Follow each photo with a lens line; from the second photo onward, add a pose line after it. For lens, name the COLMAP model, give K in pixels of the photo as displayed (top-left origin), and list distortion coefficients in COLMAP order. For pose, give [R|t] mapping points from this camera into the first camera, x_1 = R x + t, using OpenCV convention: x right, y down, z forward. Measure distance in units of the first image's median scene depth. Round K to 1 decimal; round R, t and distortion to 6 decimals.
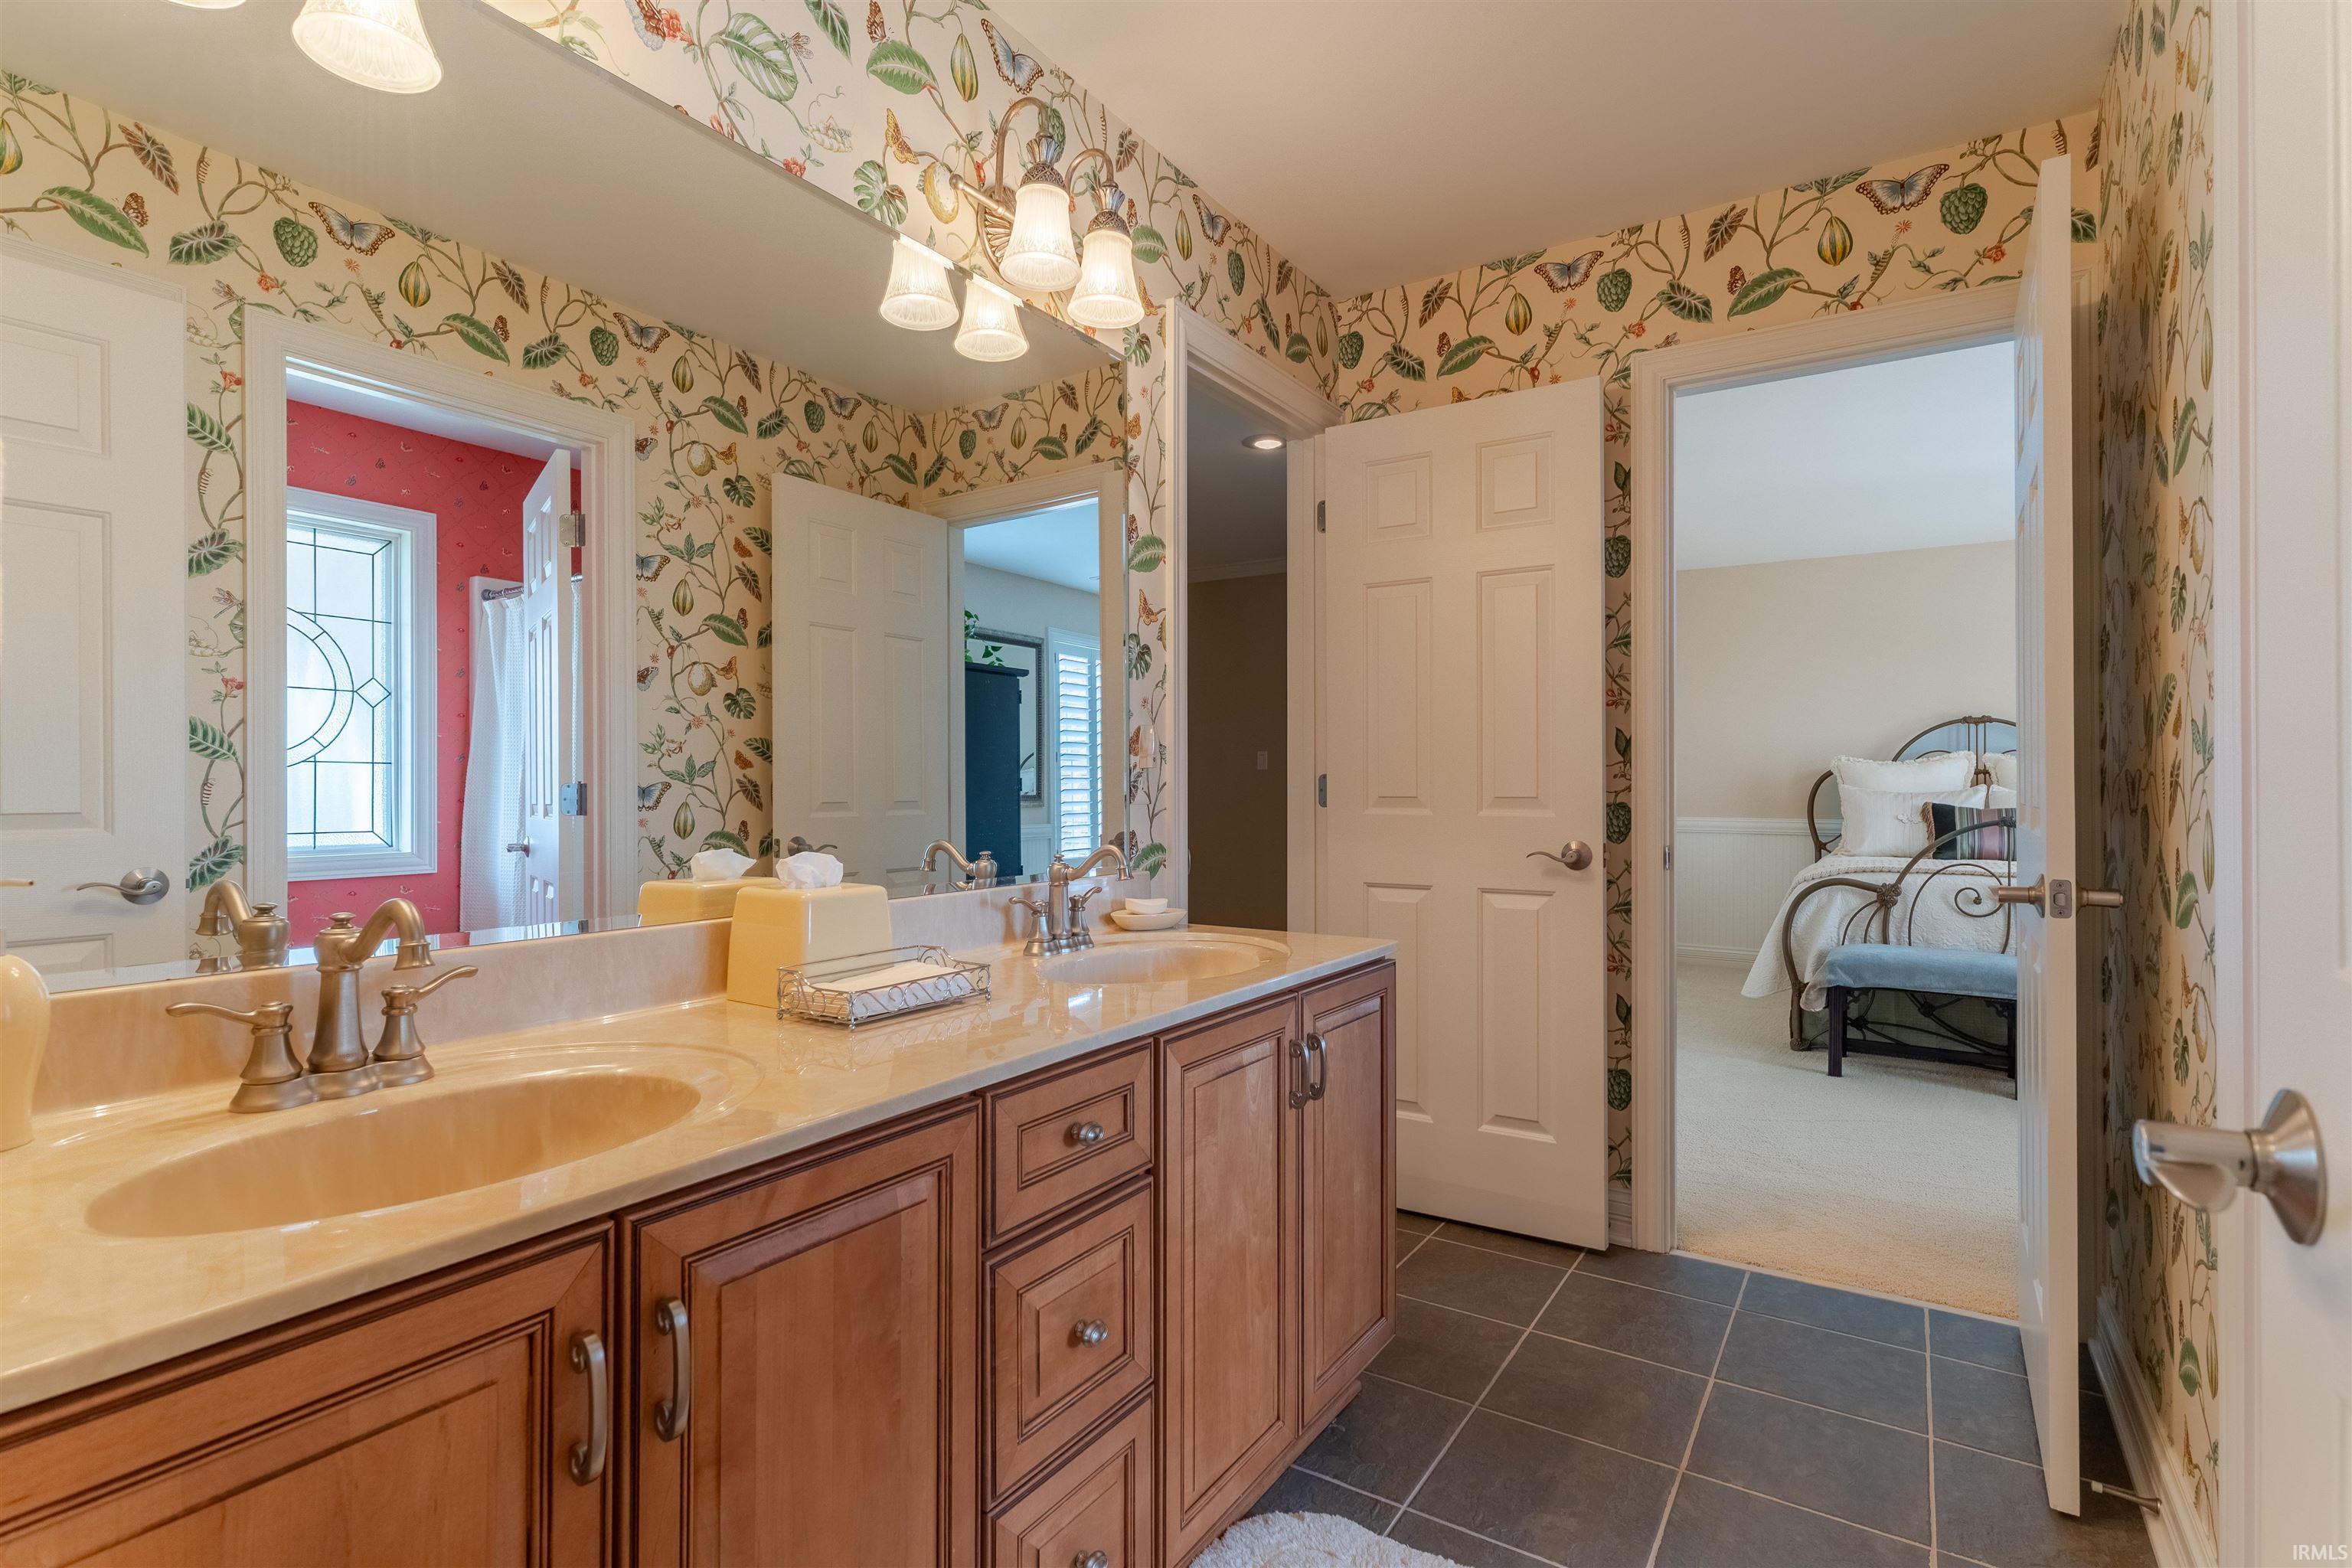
lens RADIAL K [[1131.6, 0, 1166.0], [0, 1131.6, 785.8], [0, 0, 1]] dist [-0.000443, 0.000128]
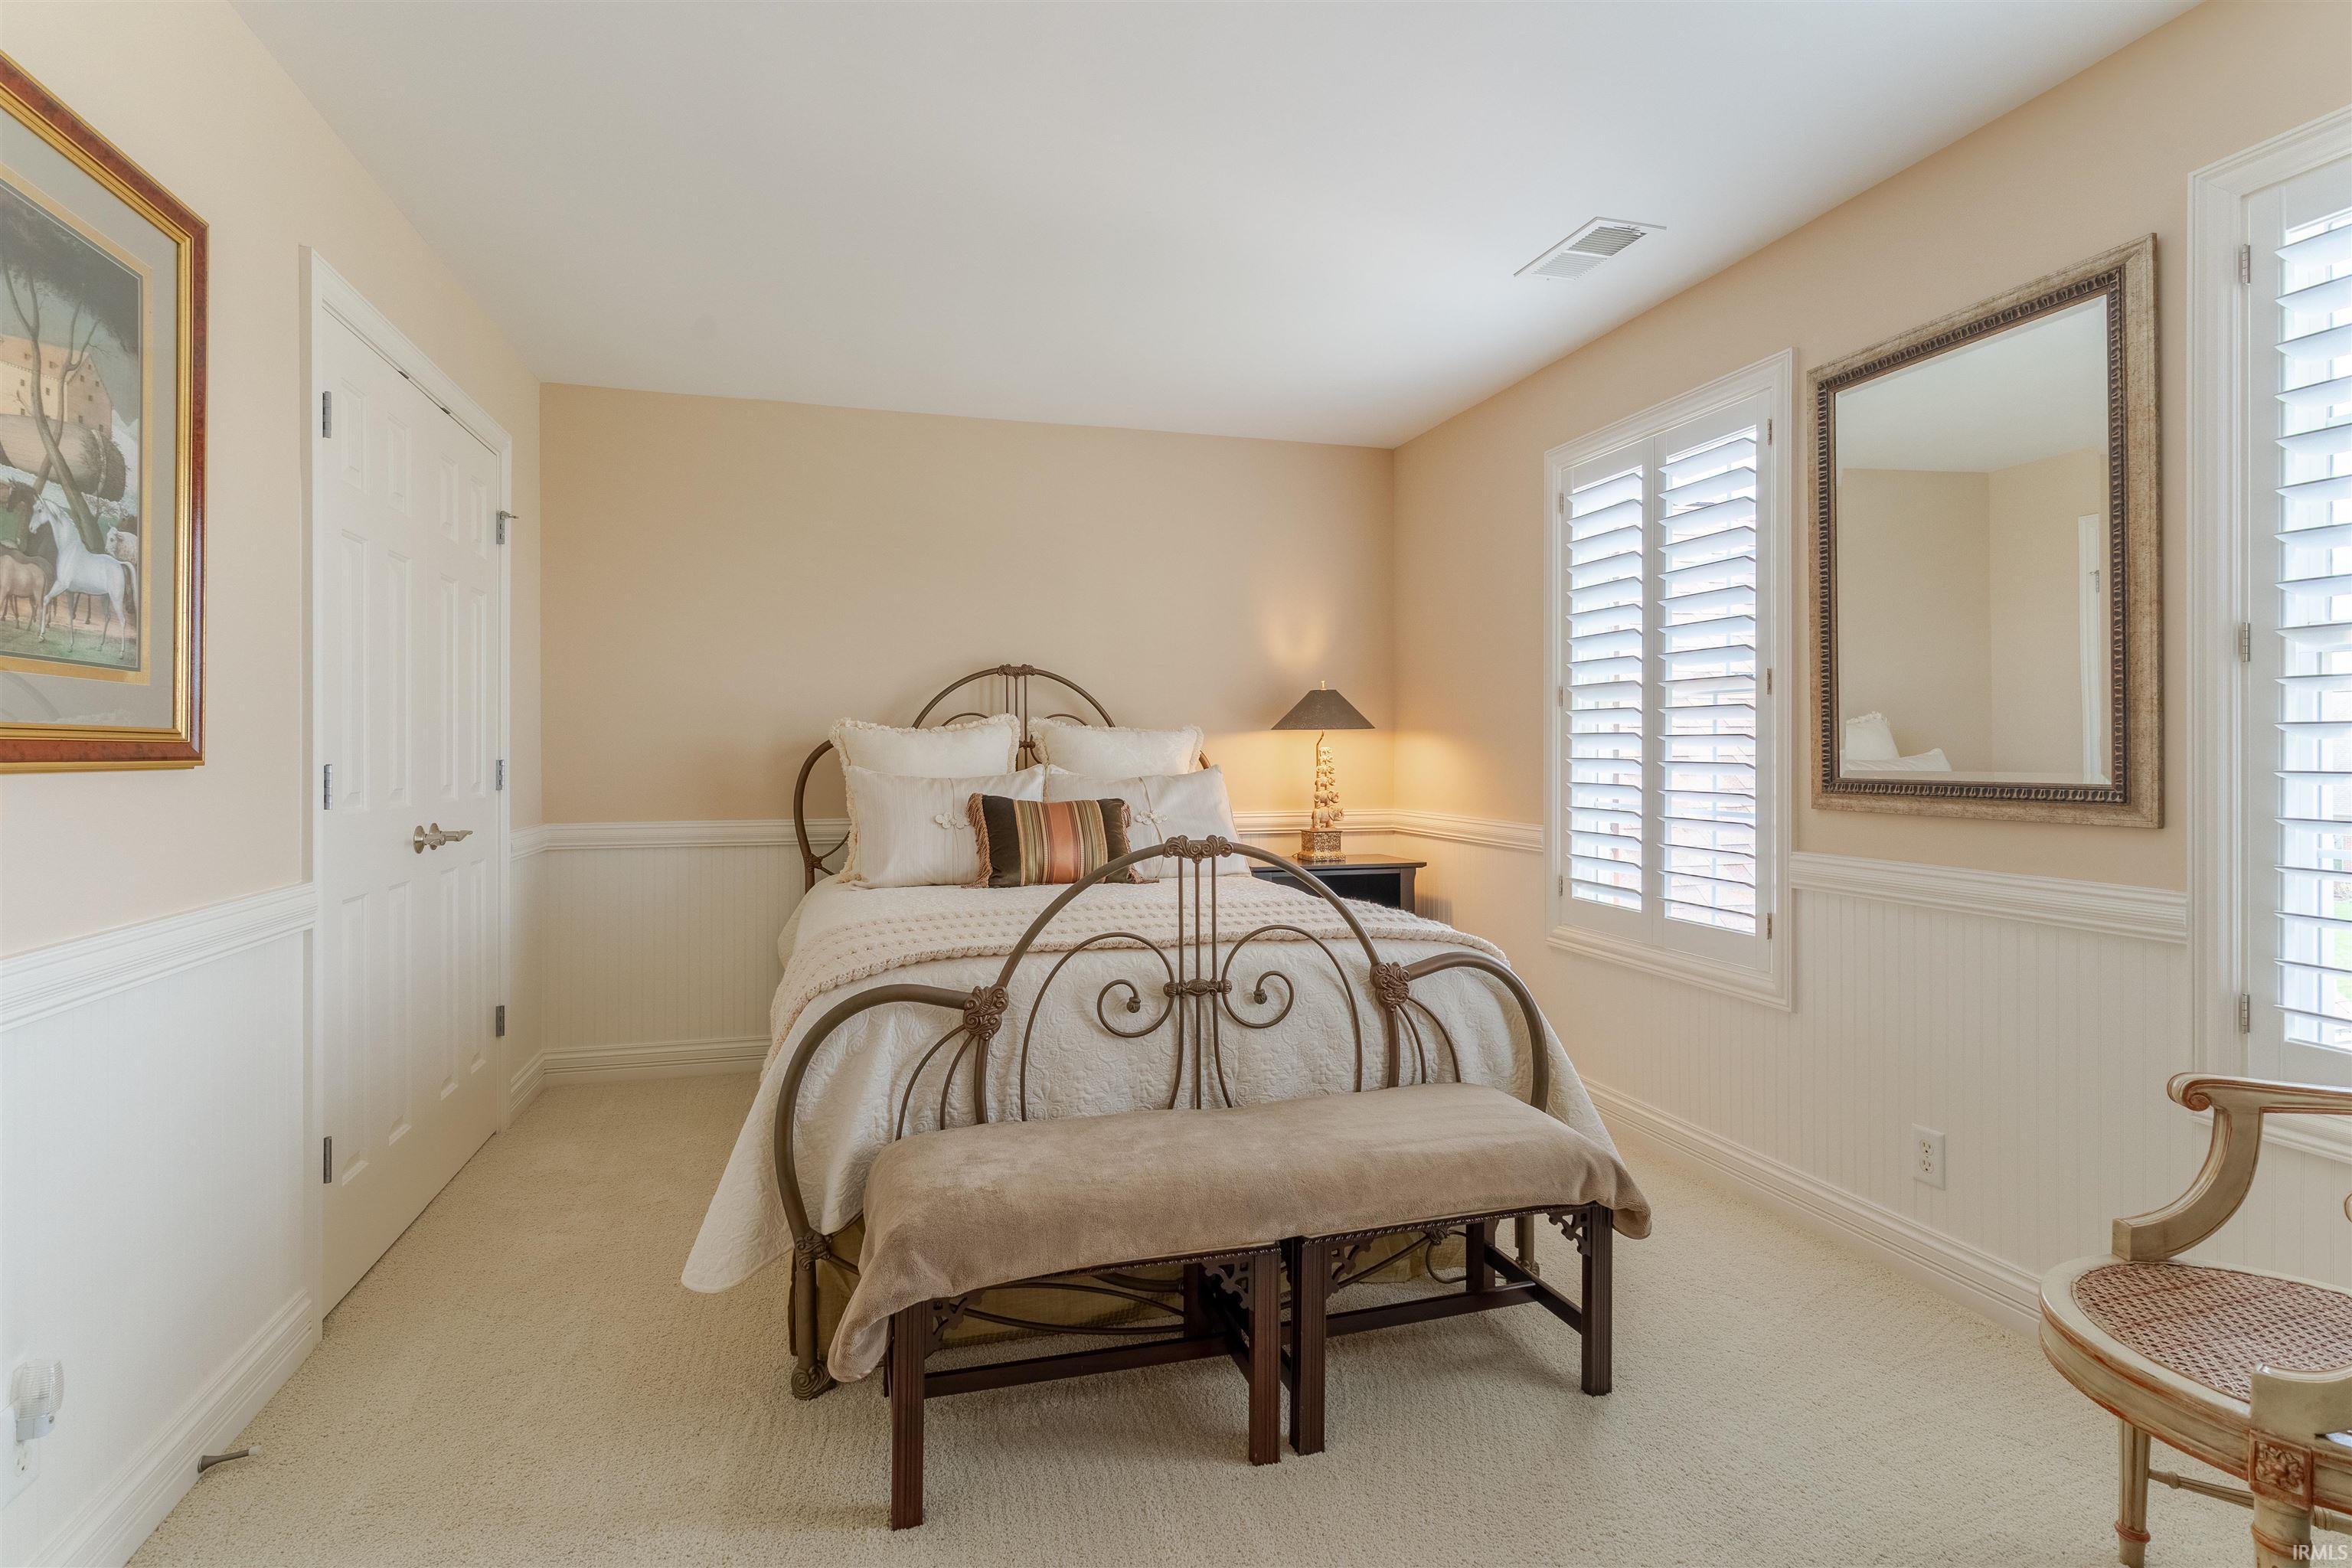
lens RADIAL K [[1131.6, 0, 1168.1], [0, 1131.6, 768.2], [0, 0, 1]] dist [-0.000443, 0.000128]
pose [[0.651461, -0.008589, 0.758633, 0.269264], [-0.001381, 0.999921, 0.012506, -0.007702], [-0.758681, -0.009194, 0.651398, 0.514592]]
